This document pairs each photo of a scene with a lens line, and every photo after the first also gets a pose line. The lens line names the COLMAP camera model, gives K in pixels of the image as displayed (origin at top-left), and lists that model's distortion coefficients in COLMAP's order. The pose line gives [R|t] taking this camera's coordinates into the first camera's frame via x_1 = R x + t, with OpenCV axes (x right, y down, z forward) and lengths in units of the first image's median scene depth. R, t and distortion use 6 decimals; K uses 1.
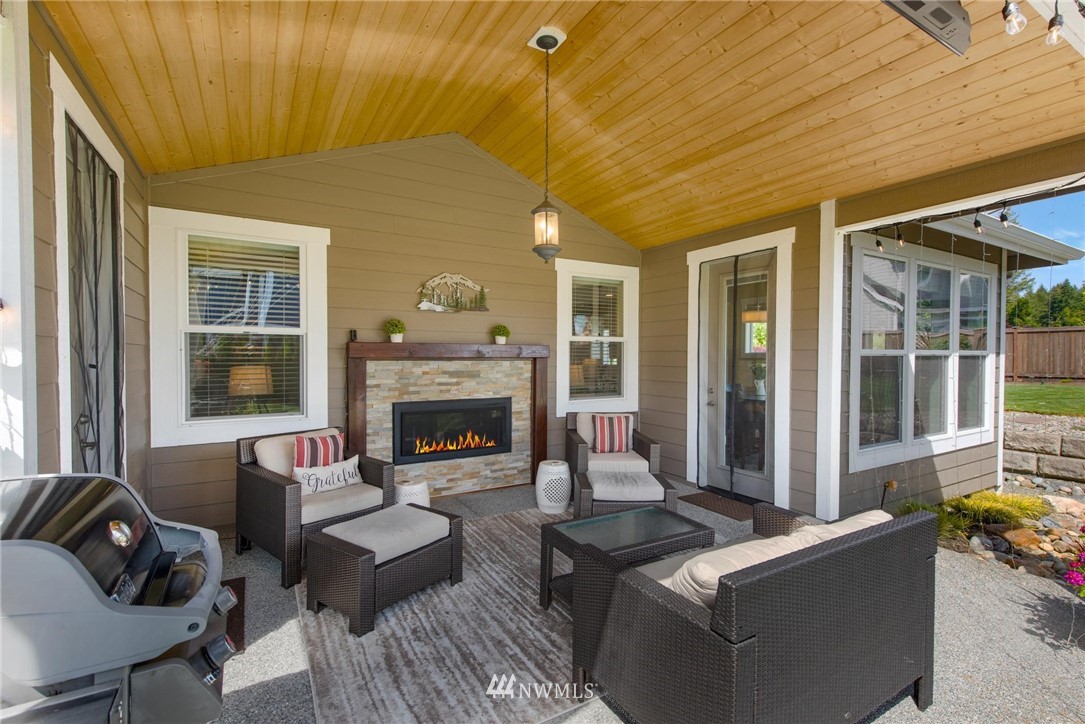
lens RADIAL K [[493.4, 0, 542.5], [0, 493.4, 362.0], [0, 0, 1]] dist [0.000196, 0.000011]
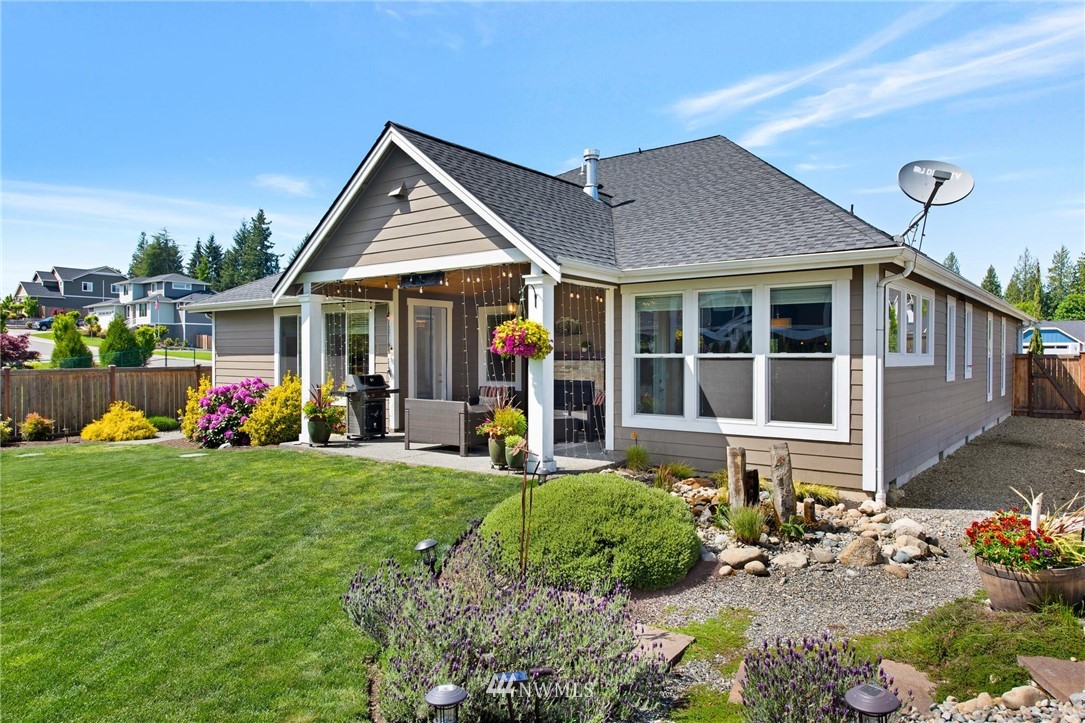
lens RADIAL K [[711.0, 0, 542.5], [0, 711.0, 361.5], [0, 0, 1]] dist [0.000966, -0.000335]
pose [[0.369001, 0.005830, -0.929411, 2.511739], [-0.009496, 0.999952, 0.002503, -0.004538], [0.929381, 0.007903, 0.369038, -0.156313]]
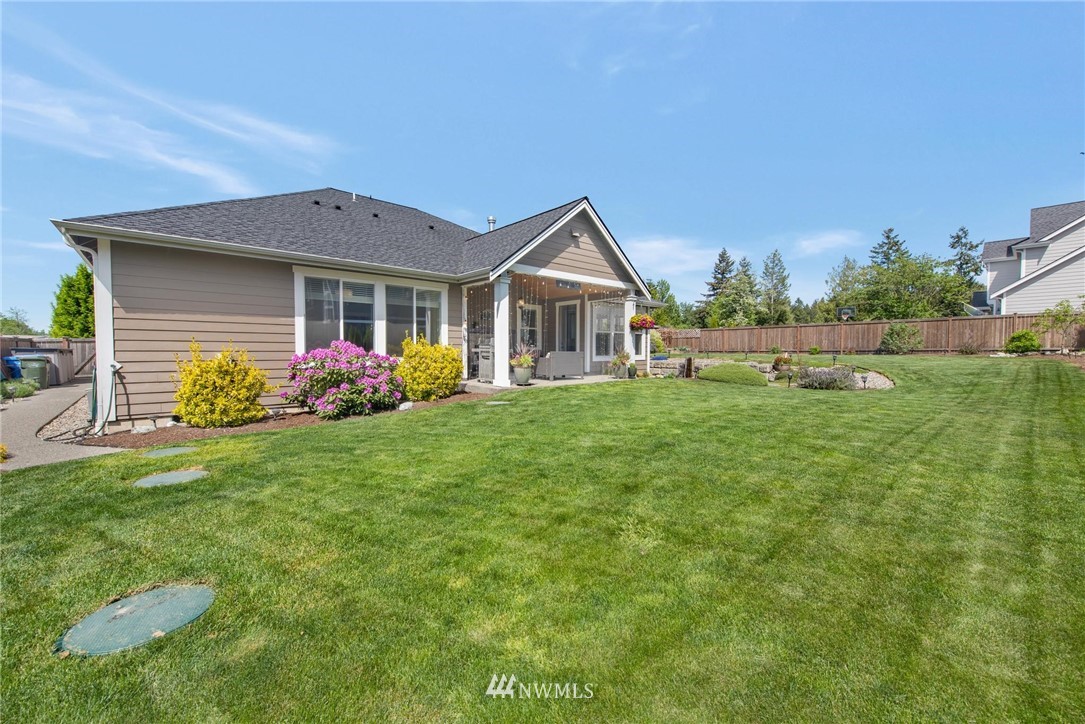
lens RADIAL K [[427.7, 0, 542.5], [0, 427.7, 362.0], [0, 0, 1]] dist [0.000162, 0.000002]
pose [[0.982731, -0.001910, 0.185033, -0.379341], [-0.002316, 0.999741, 0.022622, 0.134530], [-0.185028, -0.022660, 0.982472, -2.103080]]
